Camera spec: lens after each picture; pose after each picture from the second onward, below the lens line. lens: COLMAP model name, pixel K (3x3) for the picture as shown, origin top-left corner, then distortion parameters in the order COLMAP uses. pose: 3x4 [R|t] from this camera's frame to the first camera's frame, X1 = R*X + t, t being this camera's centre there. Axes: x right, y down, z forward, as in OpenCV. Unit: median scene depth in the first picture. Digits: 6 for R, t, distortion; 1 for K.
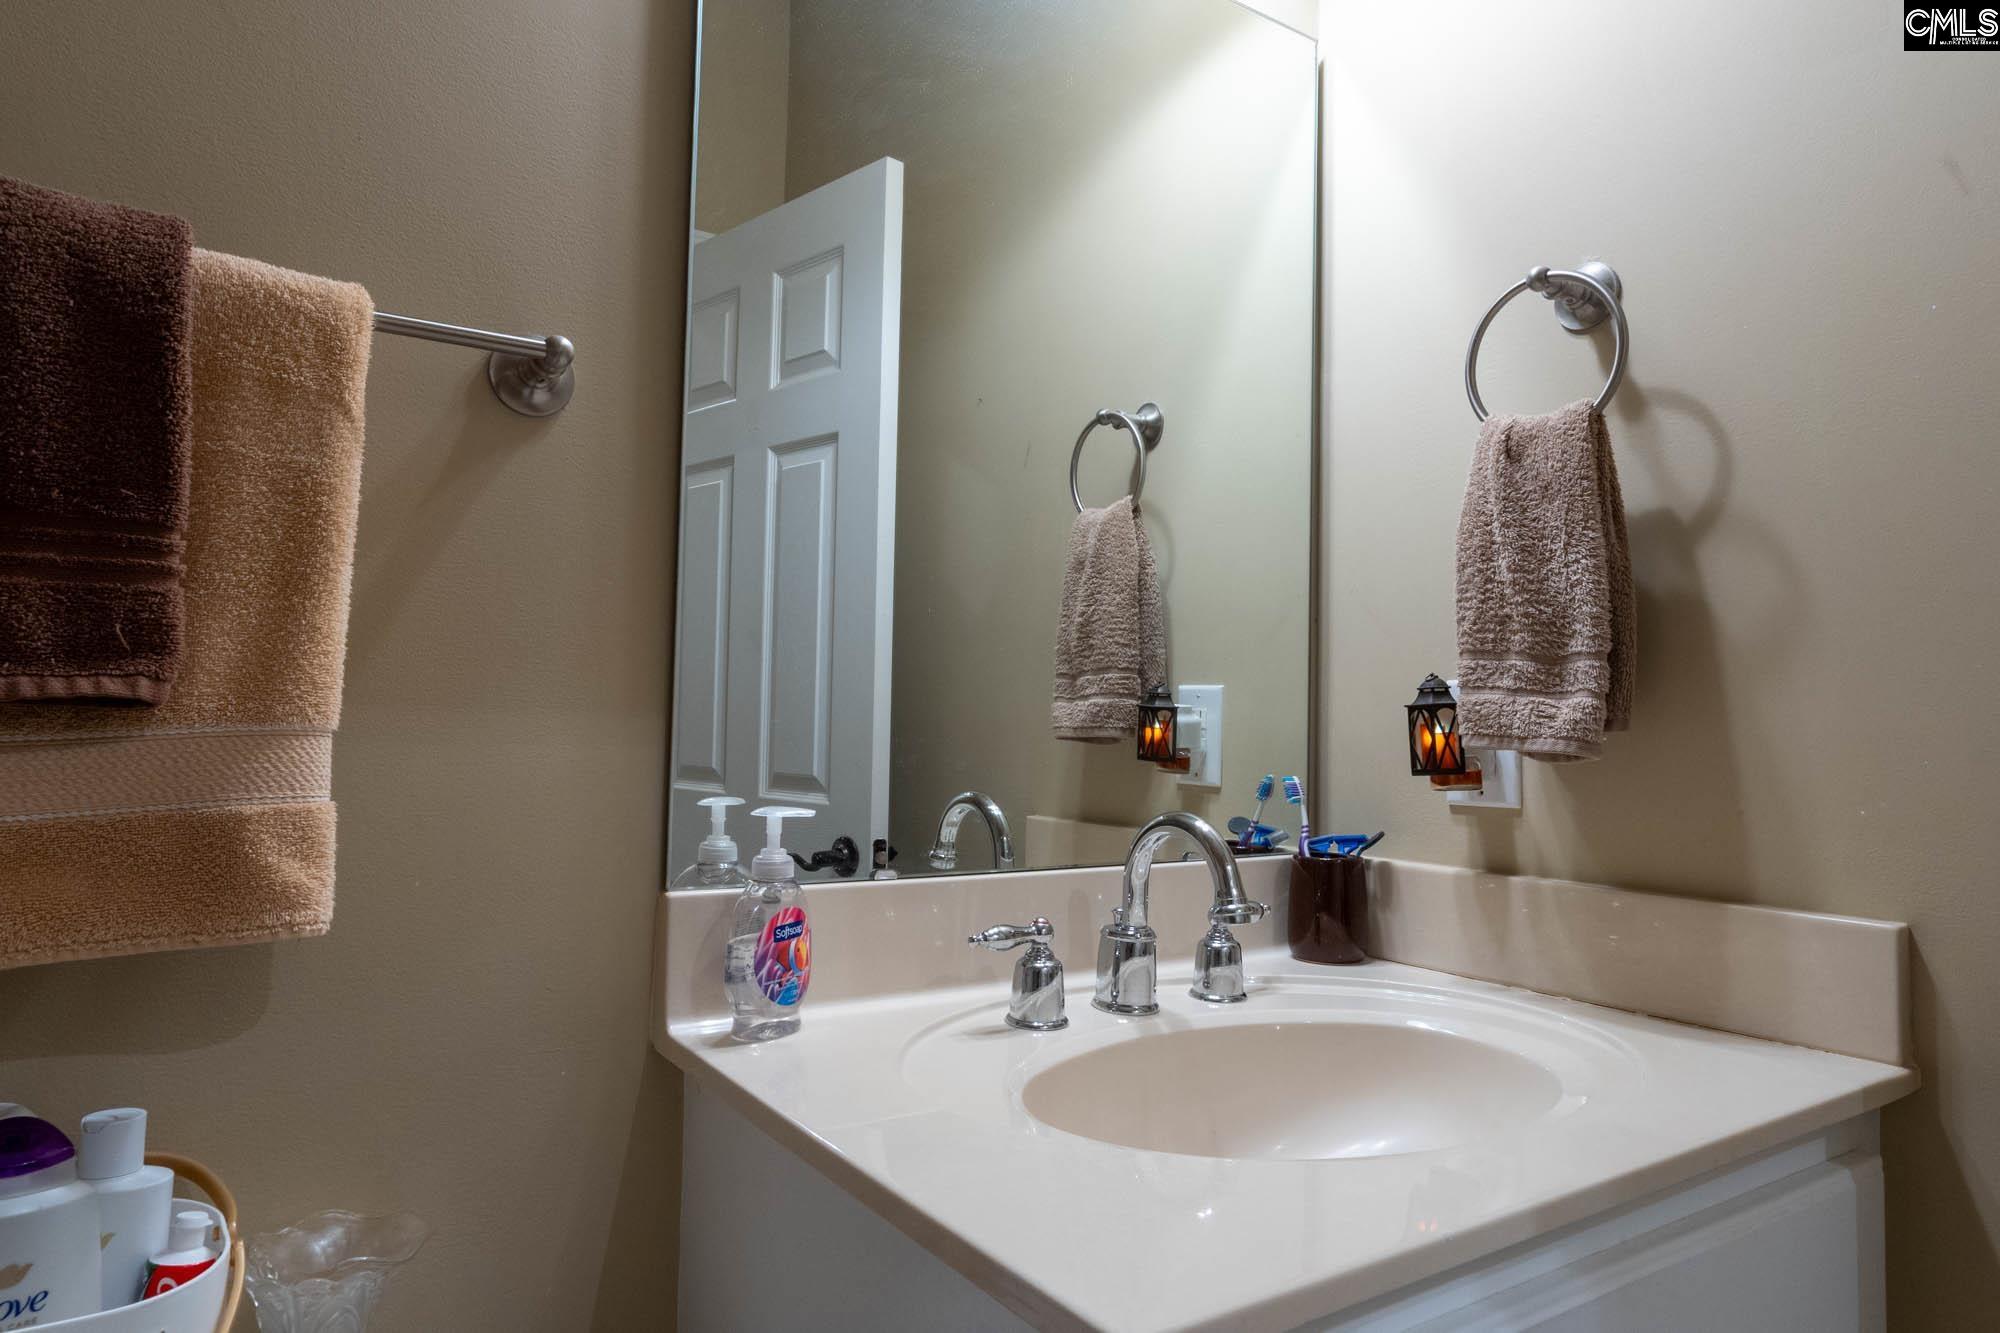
lens RADIAL K [[1247.3, 0, 1000.0], [0, 1247.3, 666.5], [0, 0, 1]] dist [0.004957, -0.003584]
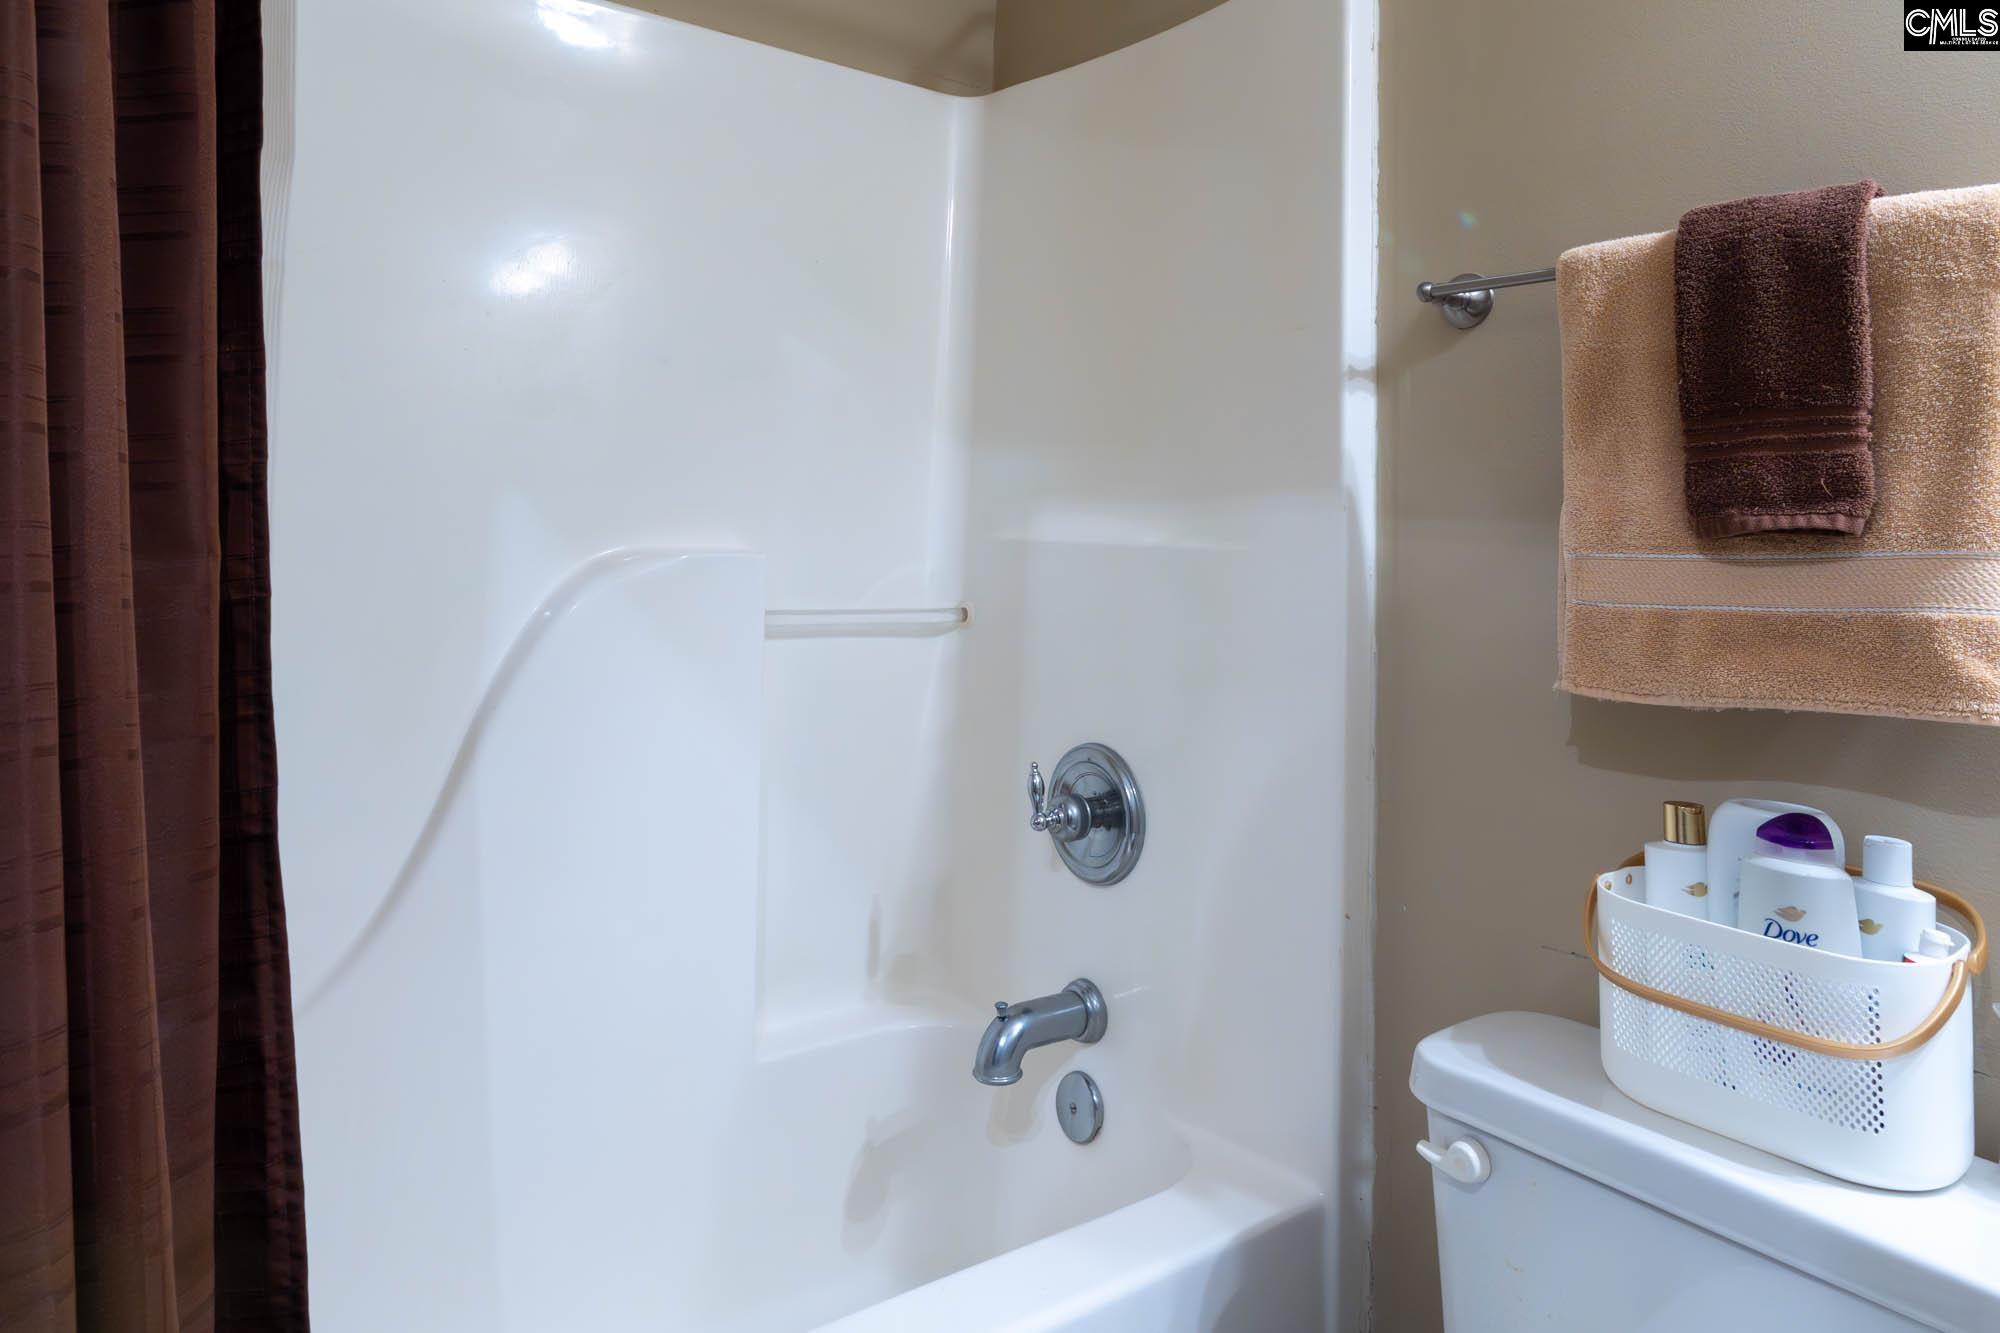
lens RADIAL K [[1208.1, 0, 1000.0], [0, 1208.1, 666.5], [0, 0, 1]] dist [0.004269, 0.001872]
pose [[0.082855, 0.101649, -0.991364, 0.624545], [0.018328, 0.994461, 0.103498, 0.020207], [0.996393, -0.026745, 0.080533, -0.081529]]
